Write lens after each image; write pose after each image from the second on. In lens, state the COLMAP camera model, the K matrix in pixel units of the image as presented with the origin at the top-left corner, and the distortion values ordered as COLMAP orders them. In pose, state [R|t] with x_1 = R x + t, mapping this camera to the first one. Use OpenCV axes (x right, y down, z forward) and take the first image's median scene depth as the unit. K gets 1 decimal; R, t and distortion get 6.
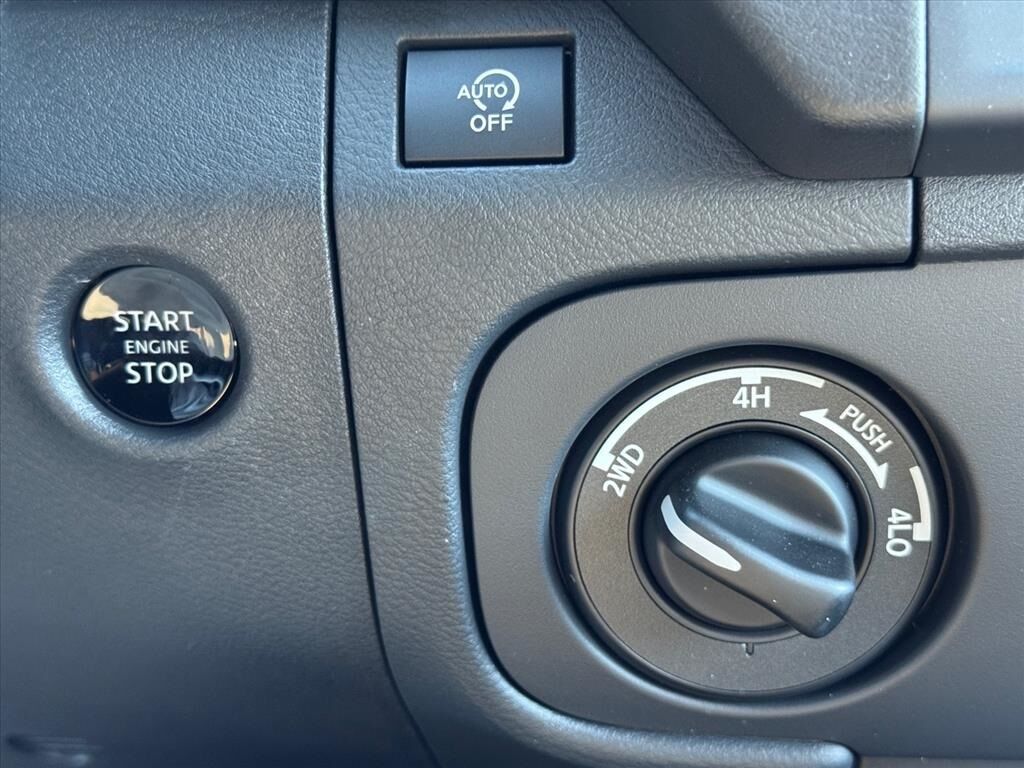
lens RADIAL K [[1504.5, 0, 512.0], [0, 1504.5, 384.0], [0, 0, 1]] dist [0.129781, -0.118926]
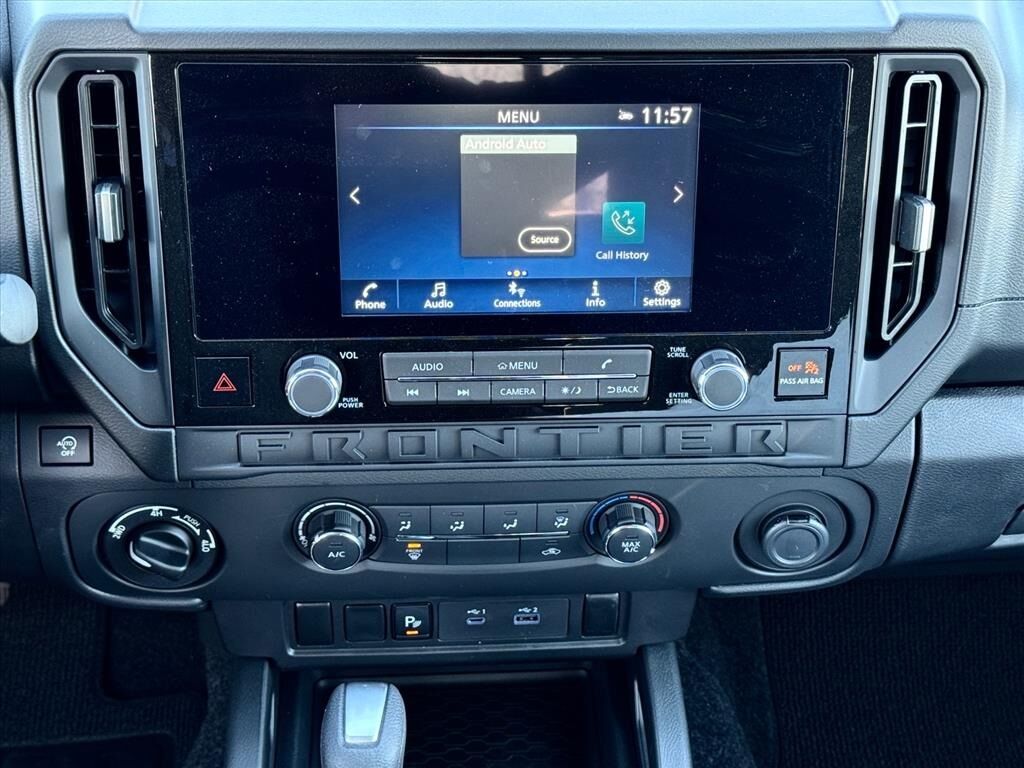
lens RADIAL K [[1720.9, 0, 545.9], [0, 1720.9, 396.7], [0, 0, 1]] dist [0.113124, 0.047097]
pose [[0.985016, -0.023433, 0.170864, 0.359958], [-0.028998, 0.954118, 0.298024, -1.406140], [-0.170008, -0.298514, 0.939142, -2.667493]]
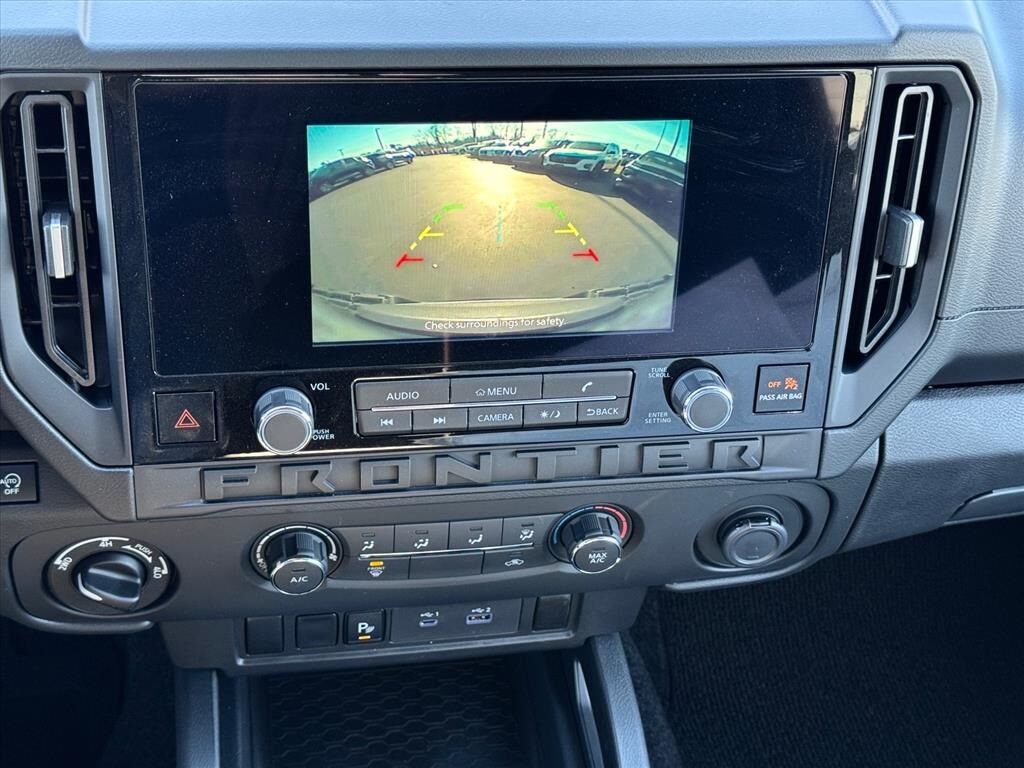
lens RADIAL K [[1504.5, 0, 512.0], [0, 1504.5, 384.0], [0, 0, 1]] dist [0.129781, -0.118926]
pose [[0.960277, -0.059767, 0.272574, 0.128858], [-0.046310, 0.929117, 0.366873, -1.514978], [-0.275180, -0.364923, 0.889442, -1.947473]]
